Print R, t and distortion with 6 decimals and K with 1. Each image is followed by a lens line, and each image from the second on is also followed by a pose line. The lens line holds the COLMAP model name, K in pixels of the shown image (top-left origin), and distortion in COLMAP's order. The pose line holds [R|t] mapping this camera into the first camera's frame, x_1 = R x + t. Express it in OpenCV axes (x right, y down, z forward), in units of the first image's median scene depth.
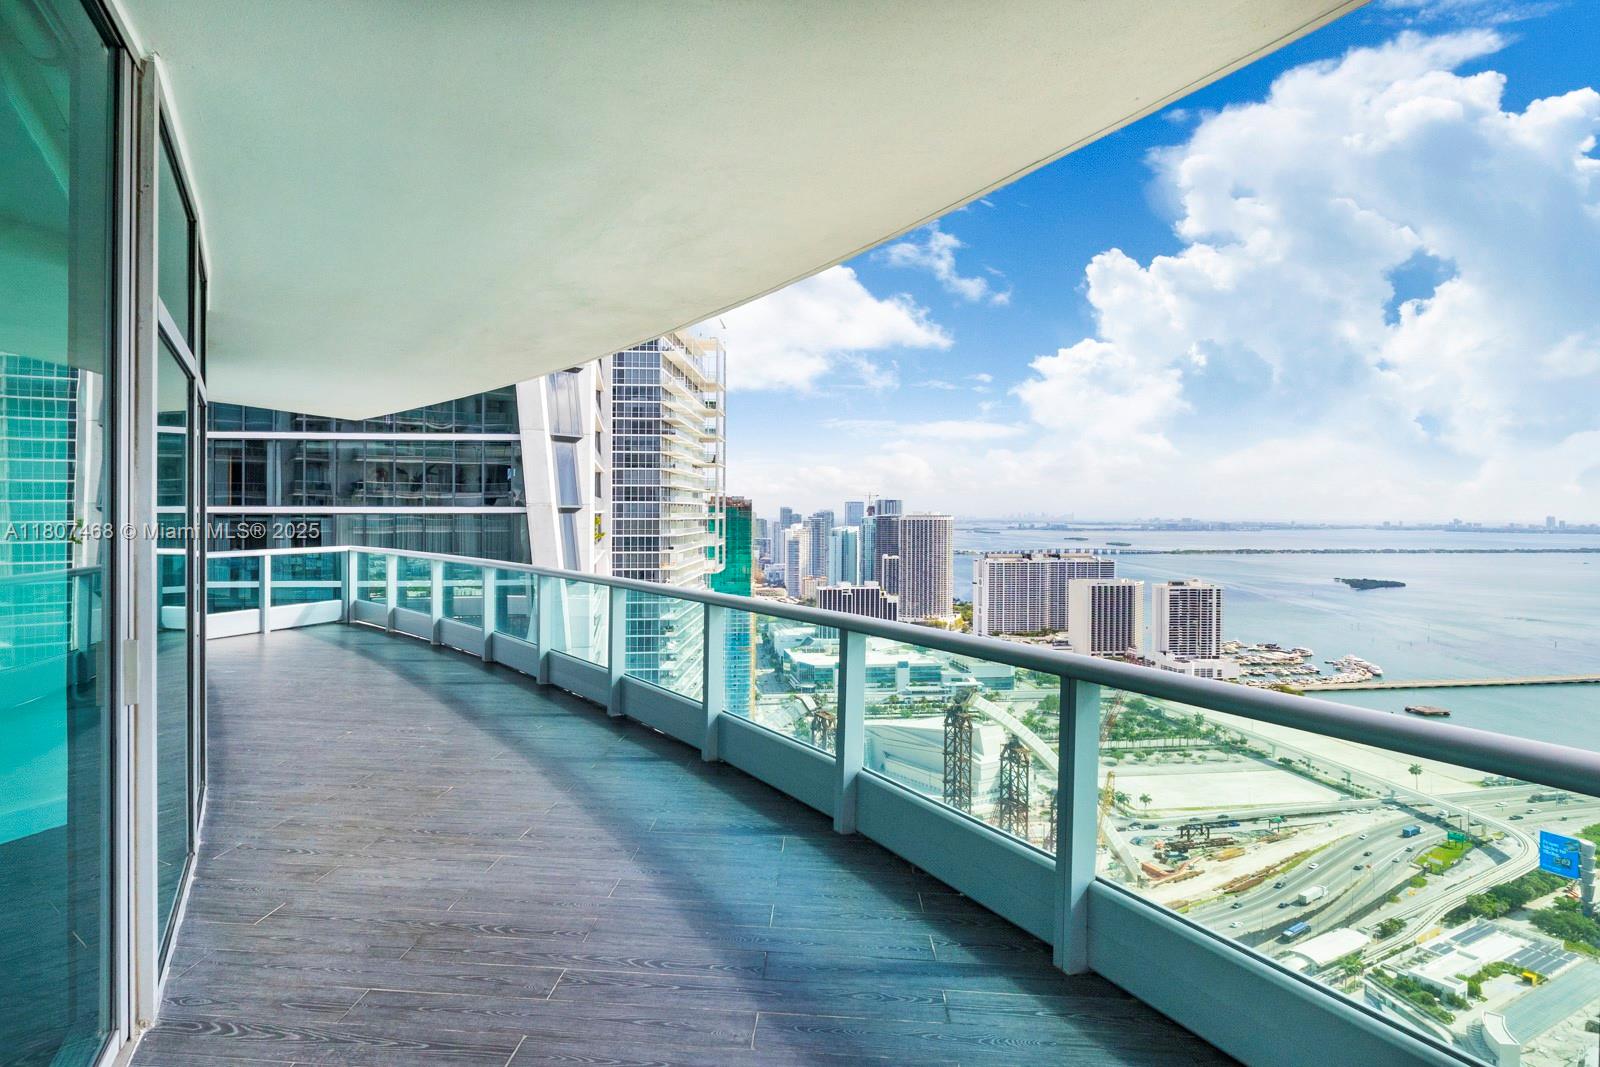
lens RADIAL K [[501.4, 0, 832.5], [0, 501.4, 520.4], [0, 0, 1]] dist [-0.001222, 0.000149]
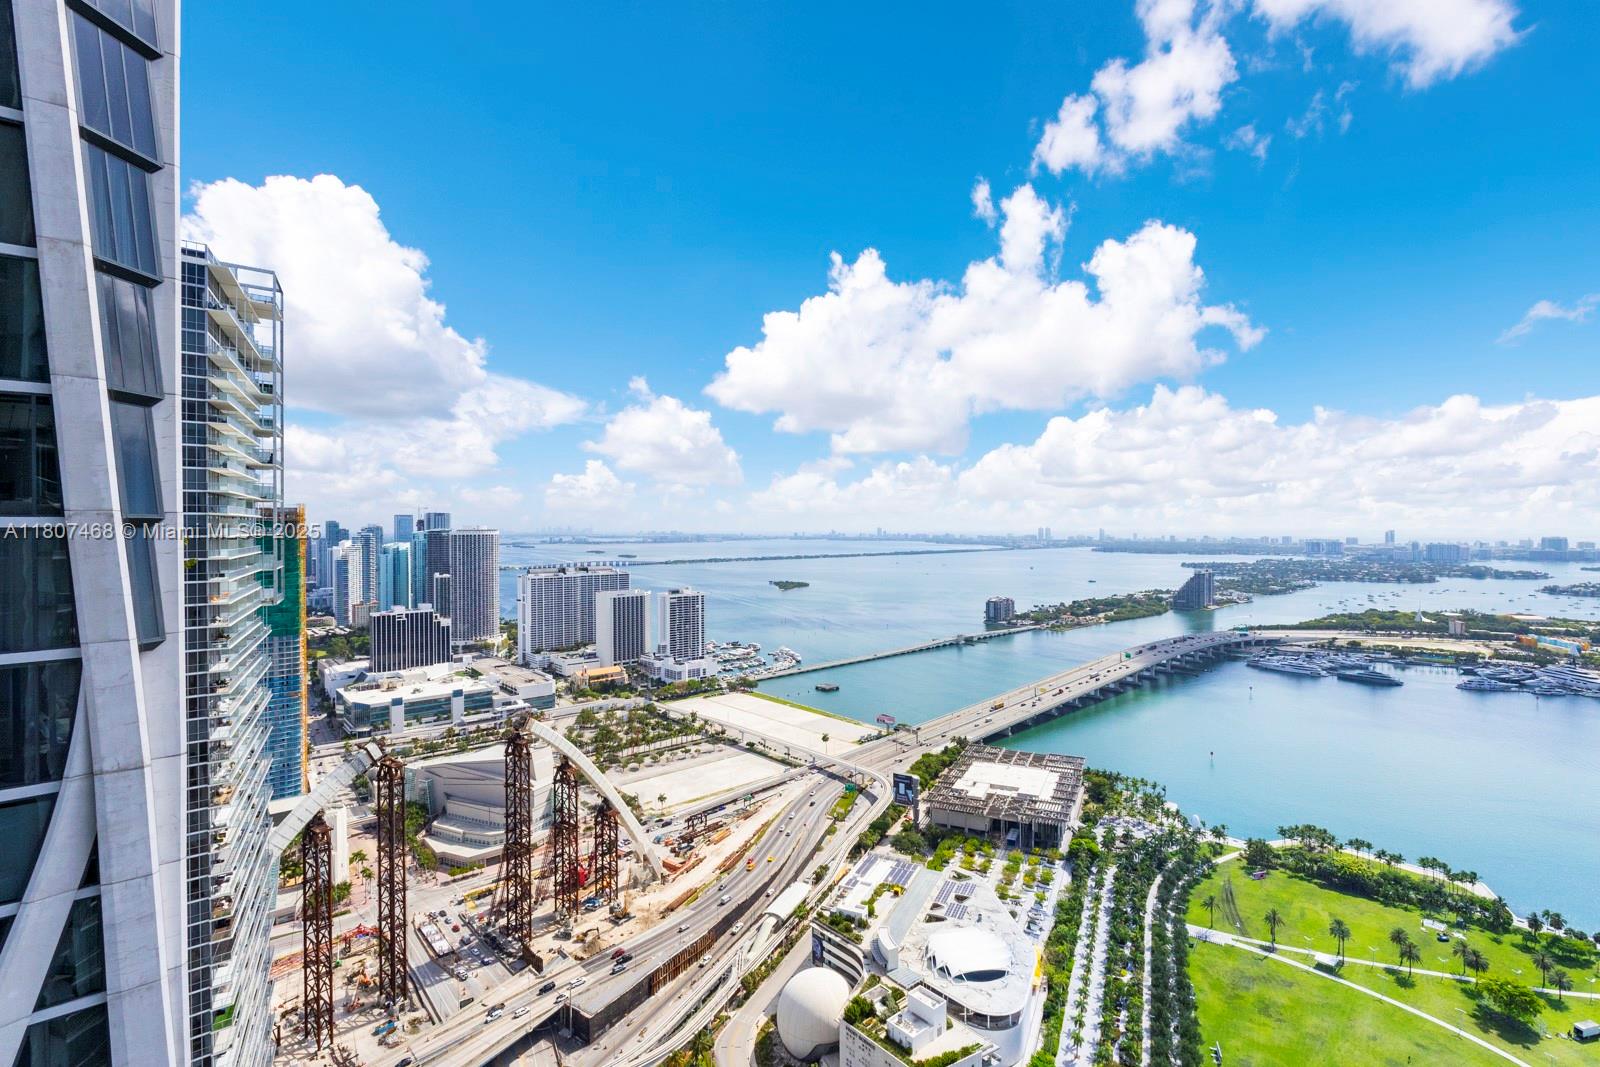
lens RADIAL K [[745.1, 0, 786.6], [0, 745.1, 538.1], [0, 0, 1]] dist [-0.013624, 0.002272]
pose [[0.972472, -0.009329, 0.232832, 0.541934], [0.008609, 0.999955, 0.004107, 0.005977], [-0.232859, -0.001990, 0.972508, -0.601674]]
